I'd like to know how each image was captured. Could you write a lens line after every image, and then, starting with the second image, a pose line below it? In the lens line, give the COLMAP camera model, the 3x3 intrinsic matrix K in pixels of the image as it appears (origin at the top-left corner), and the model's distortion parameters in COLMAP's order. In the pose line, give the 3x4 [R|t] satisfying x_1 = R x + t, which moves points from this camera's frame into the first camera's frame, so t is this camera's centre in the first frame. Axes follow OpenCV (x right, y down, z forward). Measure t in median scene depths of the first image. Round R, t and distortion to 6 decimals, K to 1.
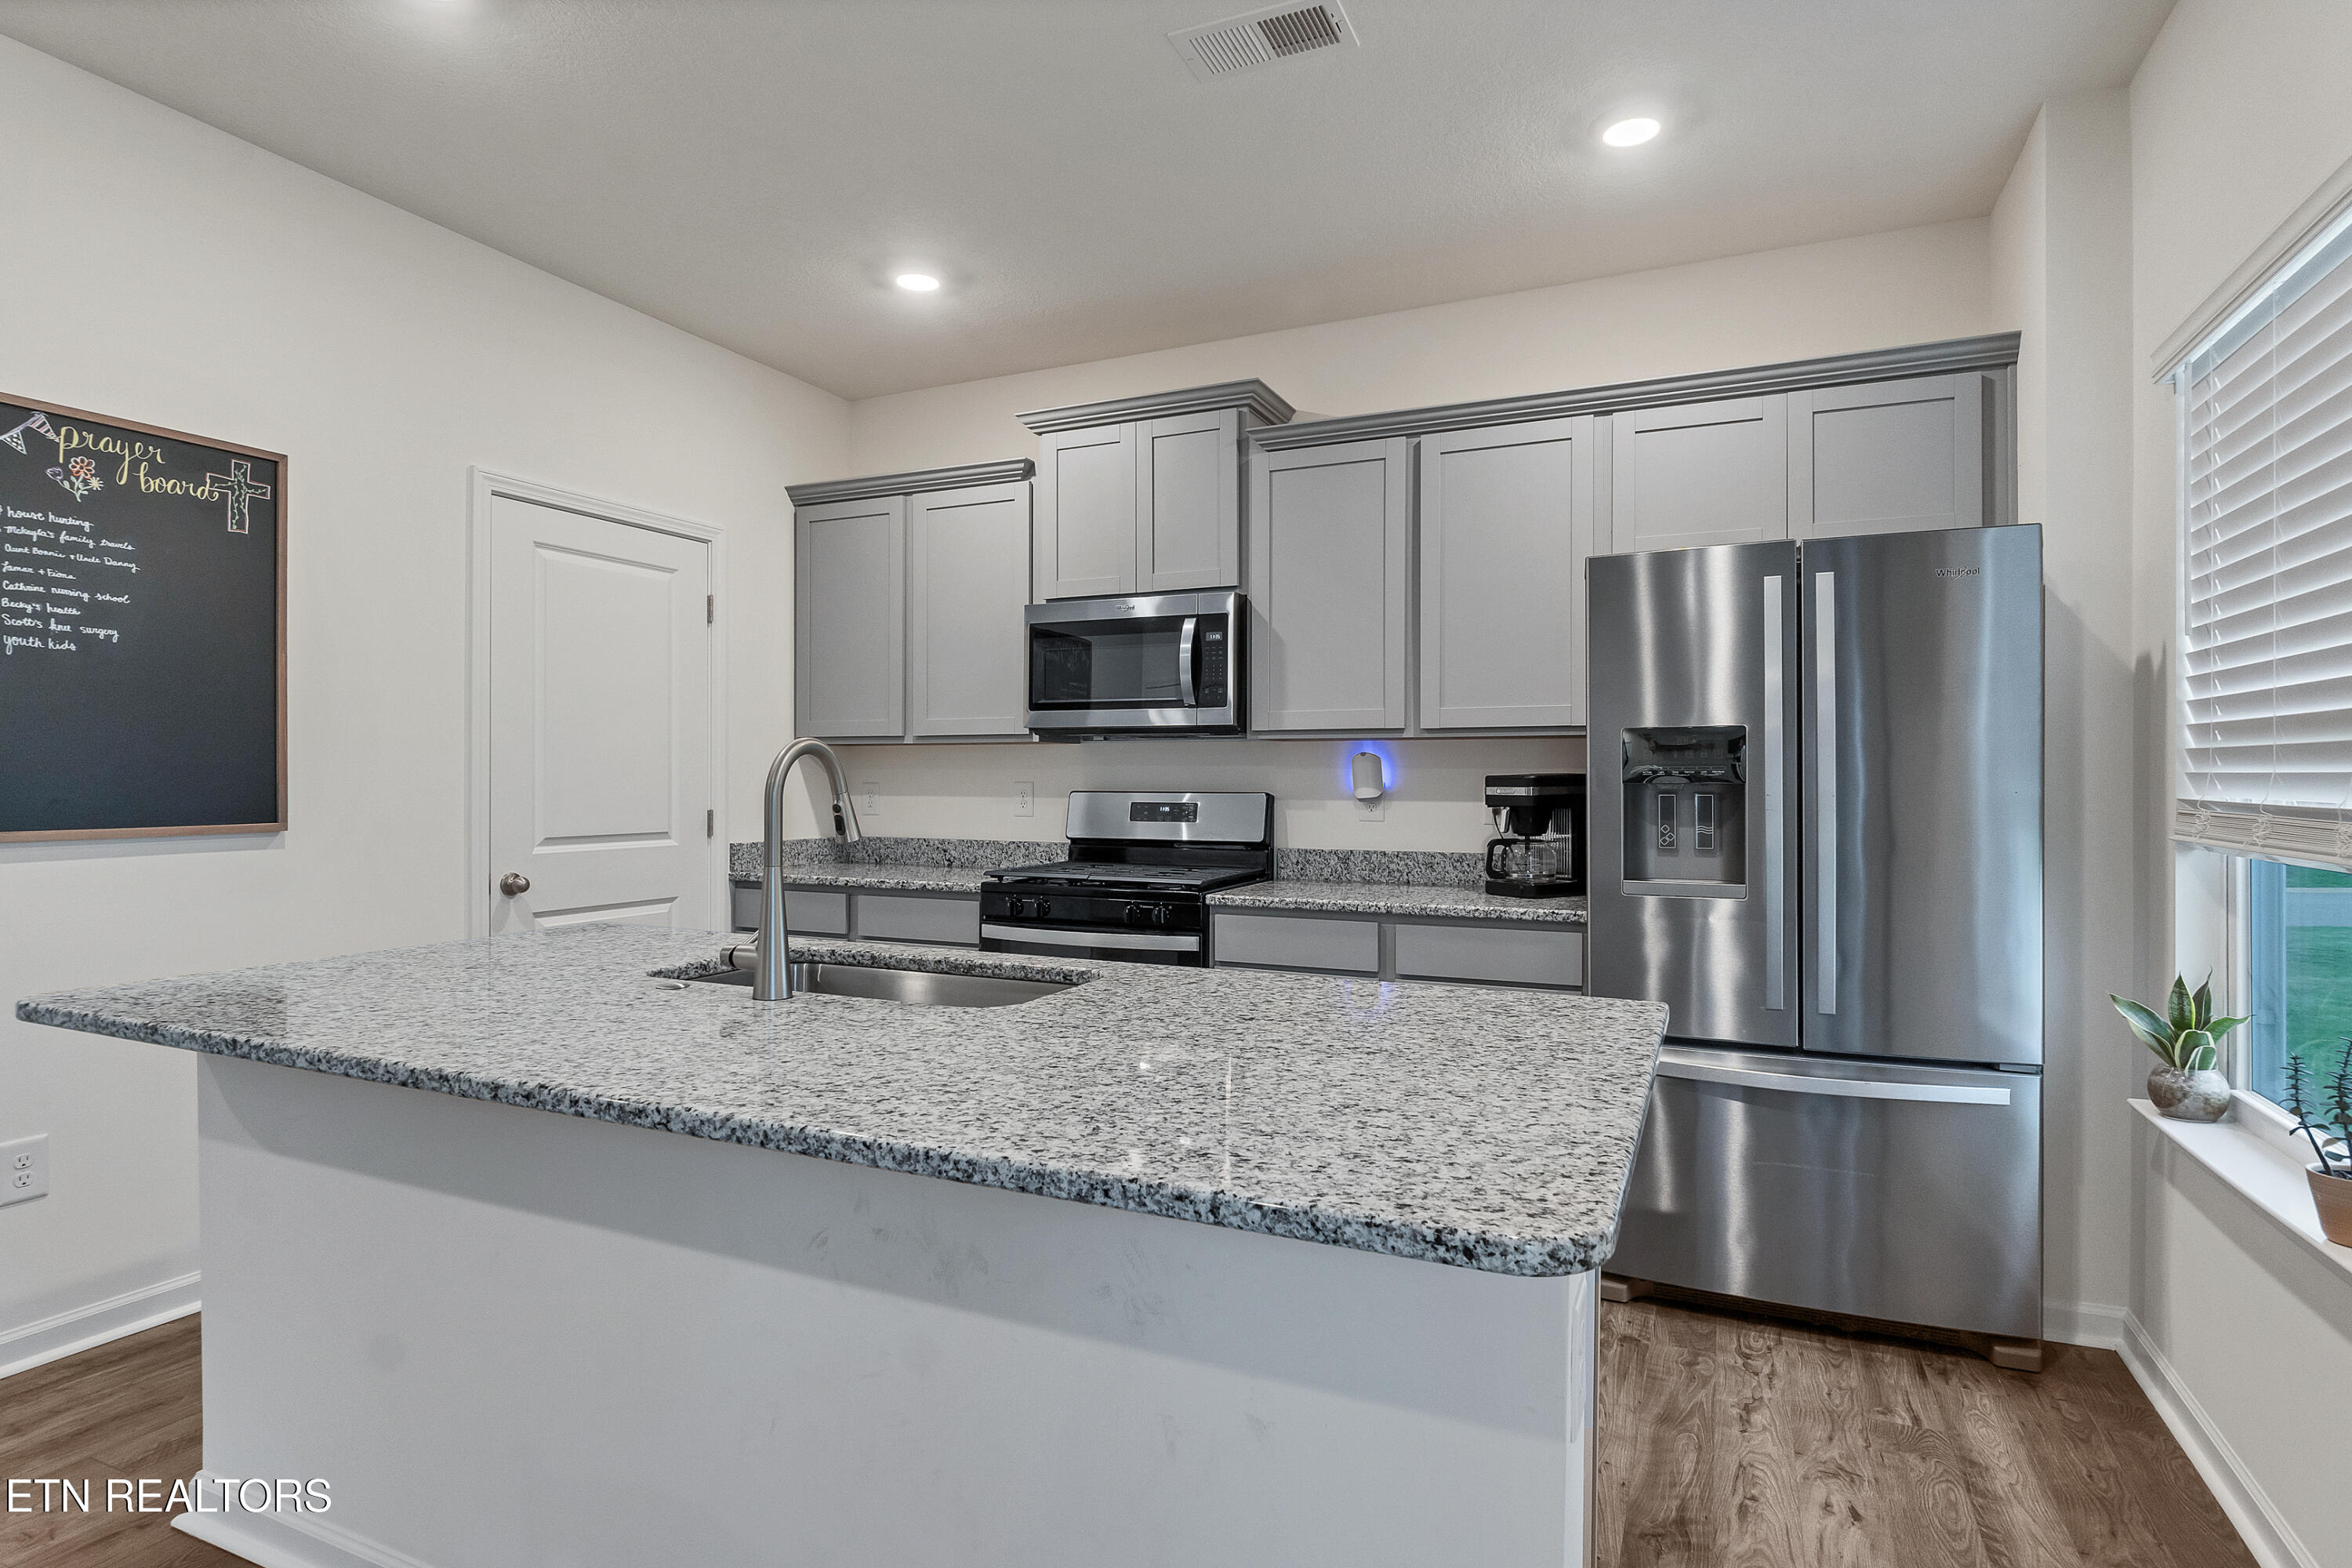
lens RADIAL K [[1213.8, 0, 1165.4], [0, 1213.8, 777.7], [0, 0, 1]] dist [-0.011860, 0.000327]
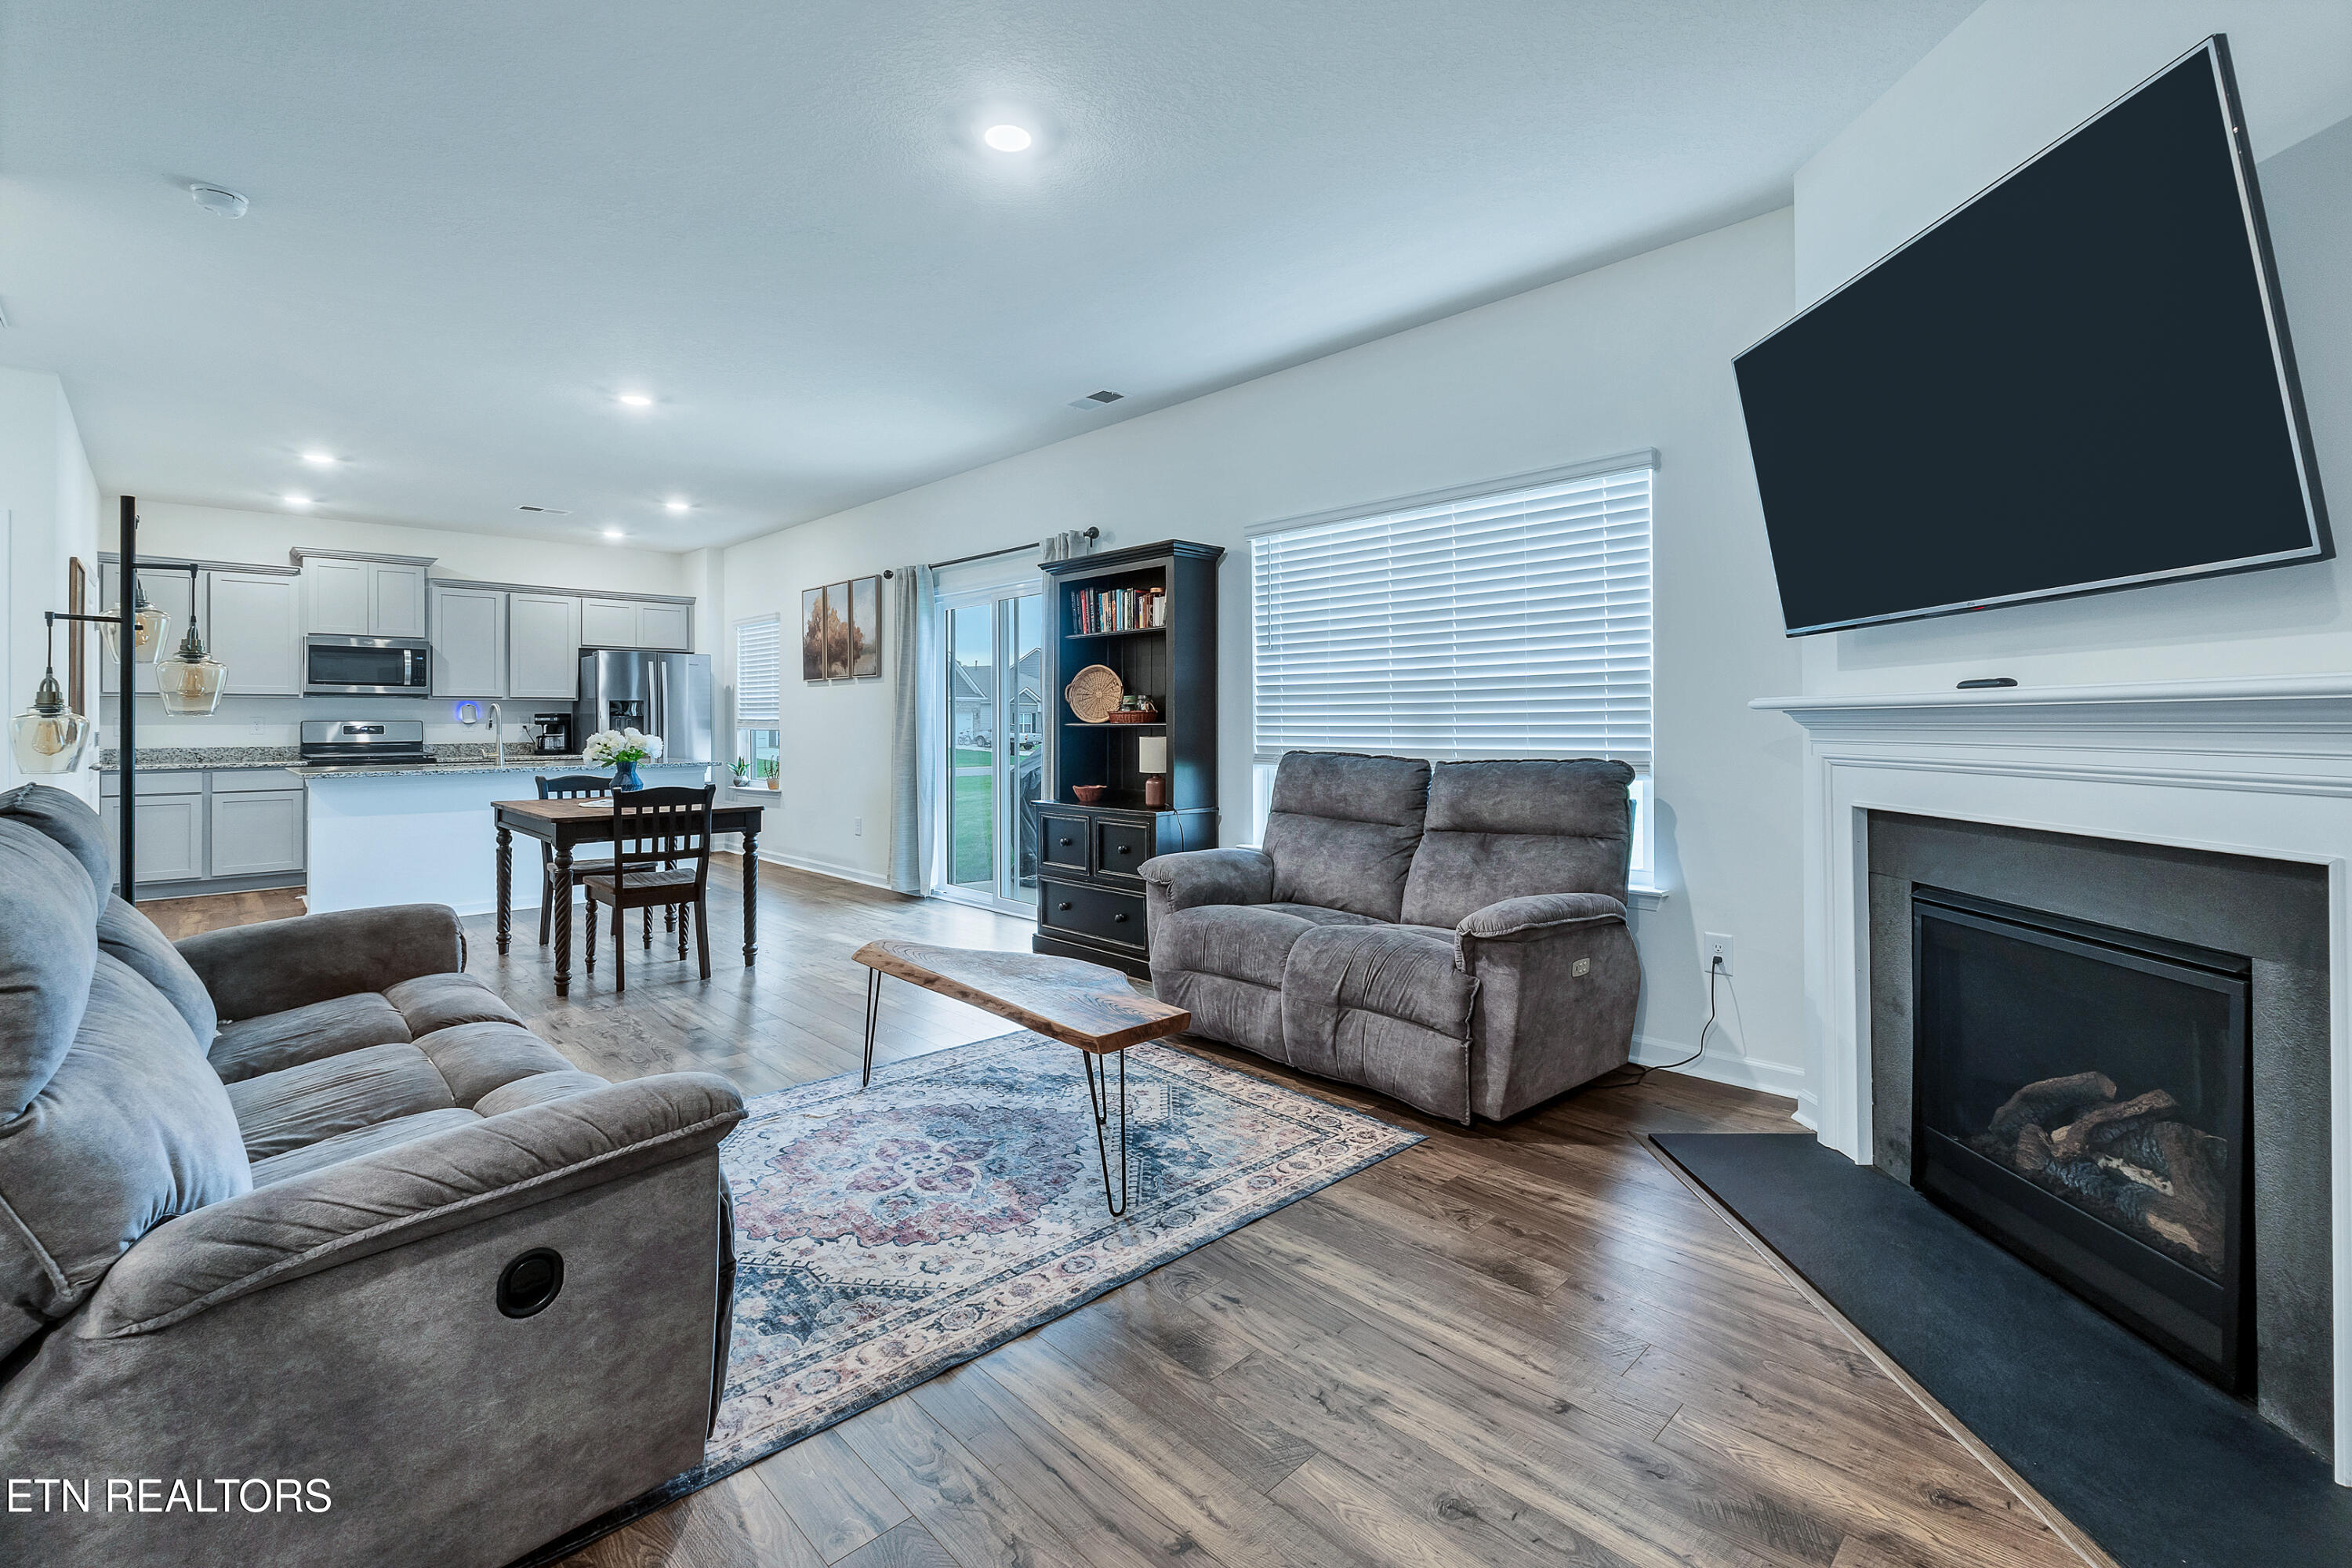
lens RADIAL K [[1027.1, 0, 1171.1], [0, 1027.1, 712.1], [0, 0, 1]] dist [-0.003044, 0.000028]
pose [[0.359474, 0.001553, 0.933154, -1.377060], [0.001993, 0.999995, -0.002432, 0.003017], [-0.933153, 0.002734, 0.359469, -1.211135]]
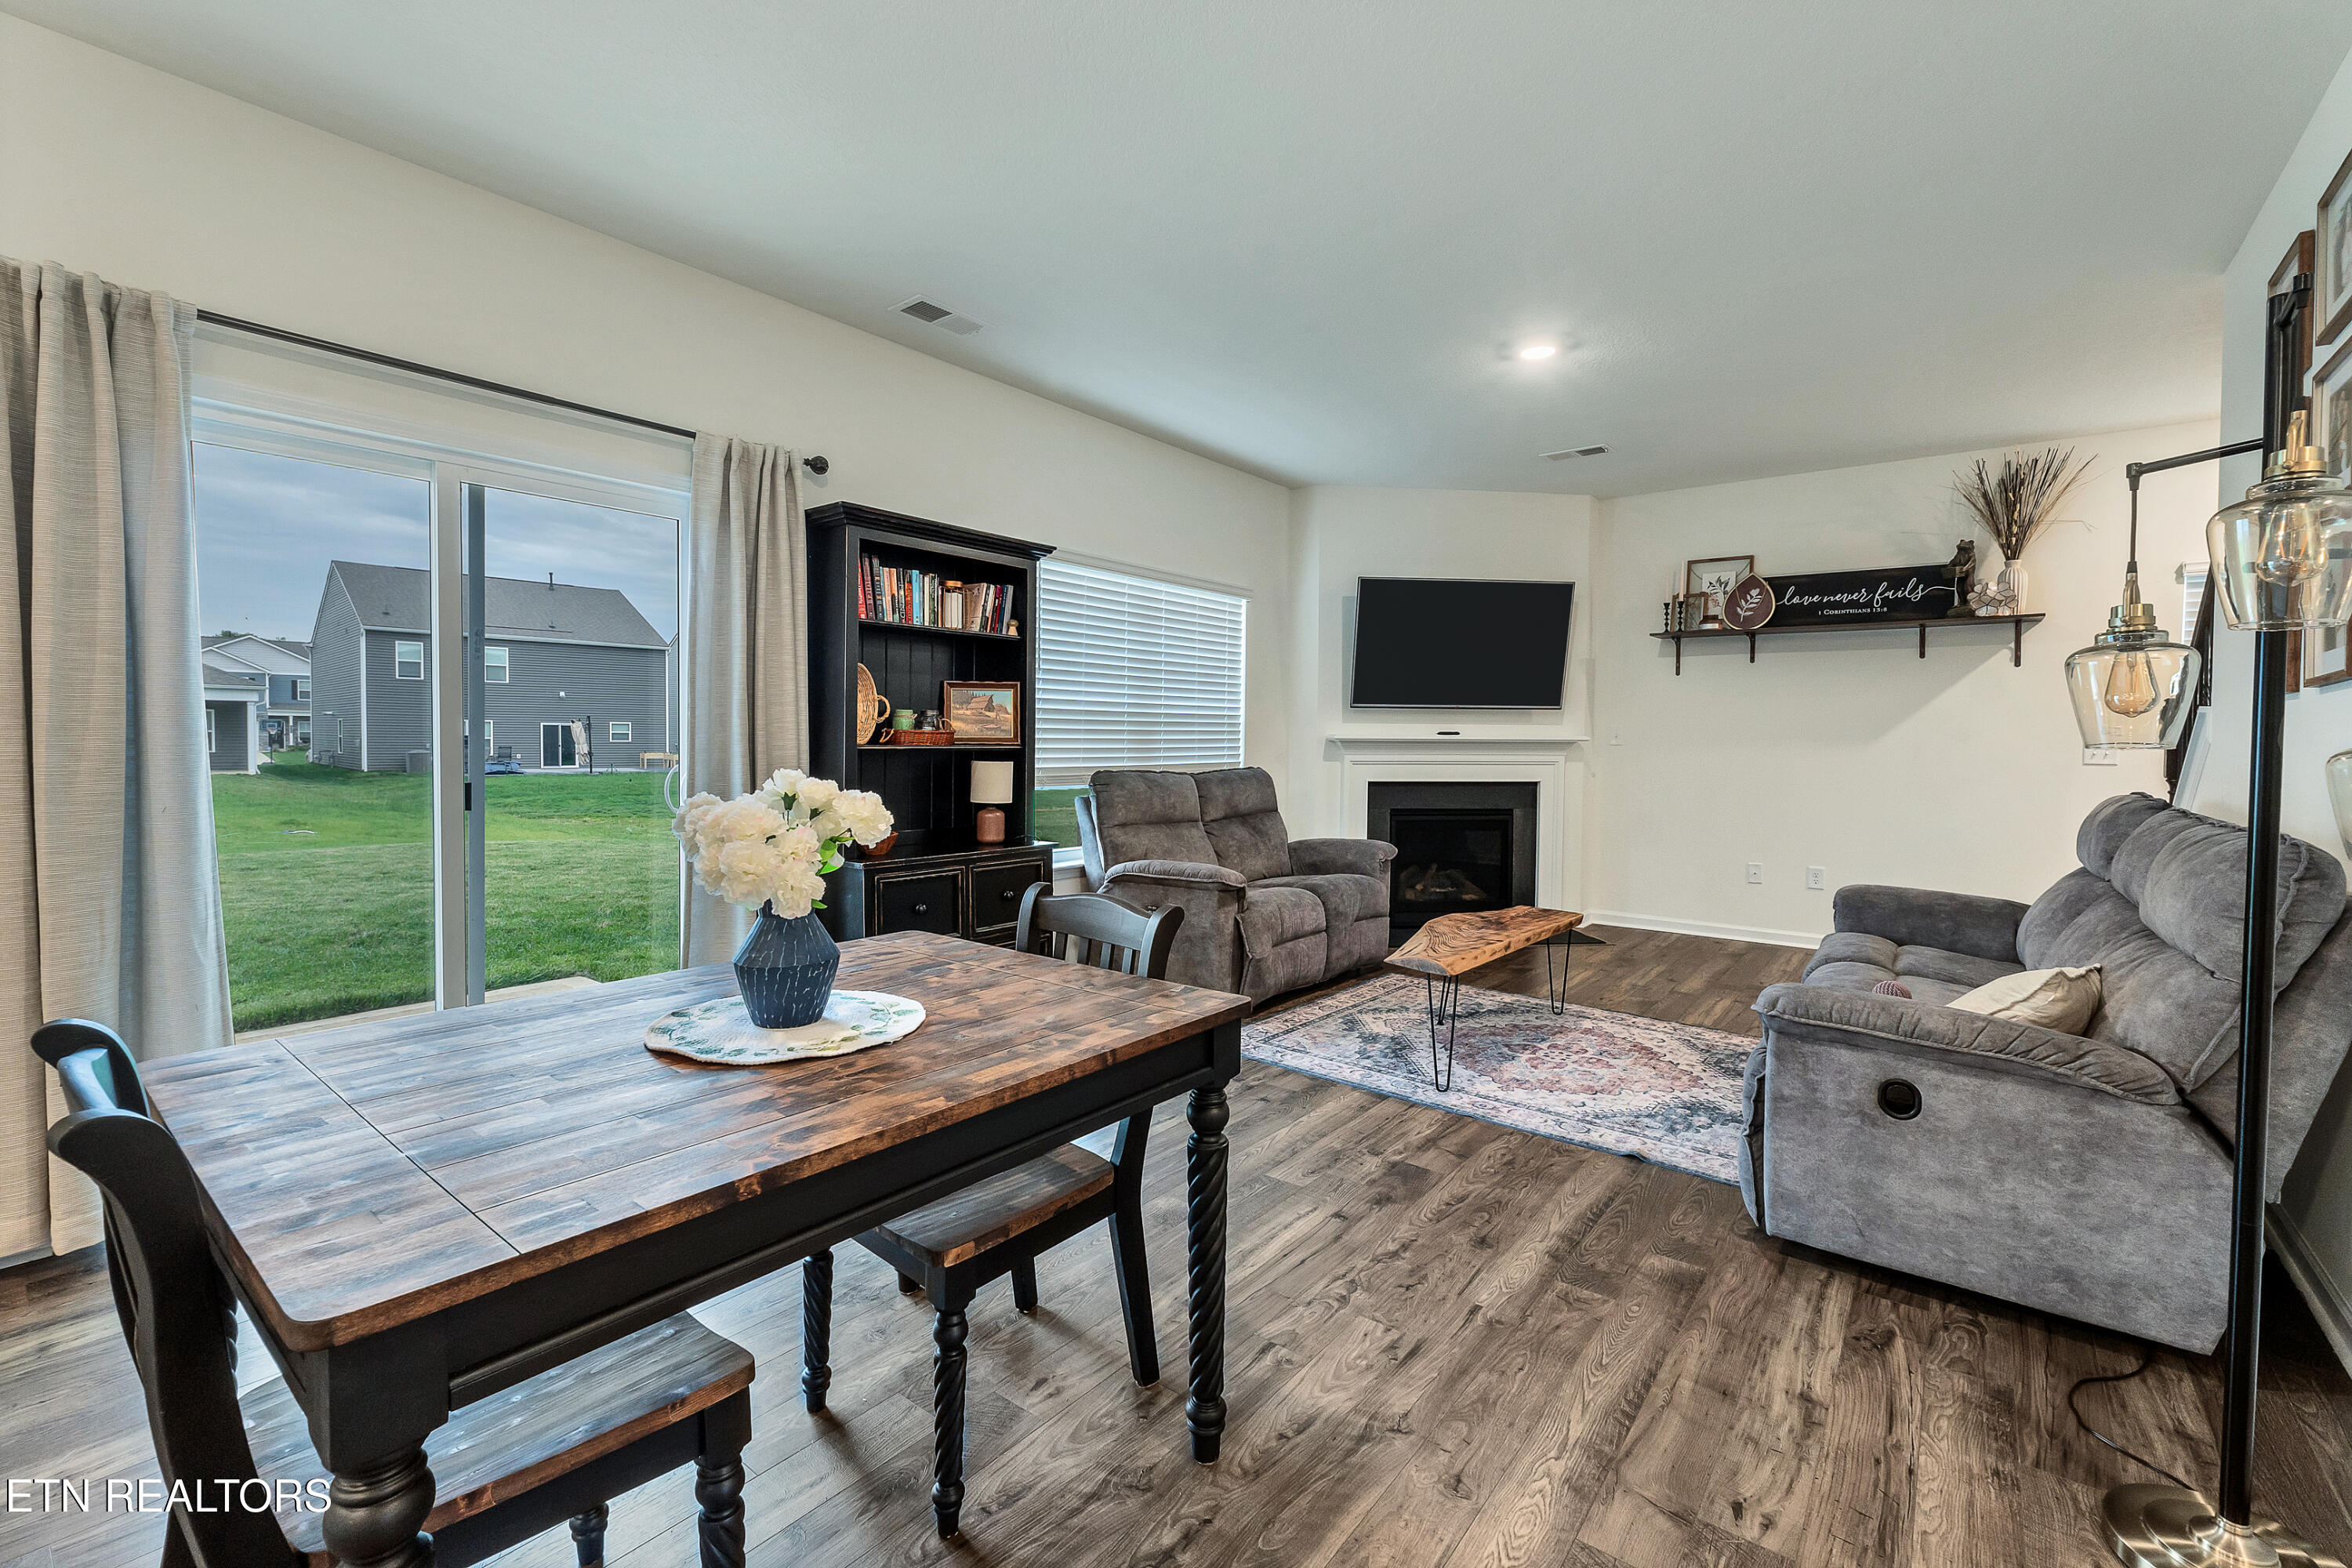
lens RADIAL K [[1003.3, 0, 1163.4], [0, 1003.3, 775.2], [0, 0, 1]] dist [-0.011173, 0.001132]
pose [[-0.970390, -0.021343, 0.240598, -0.620816], [-0.013717, 0.999350, 0.033327, 0.006830], [-0.241153, 0.029040, -0.970053, 0.273447]]
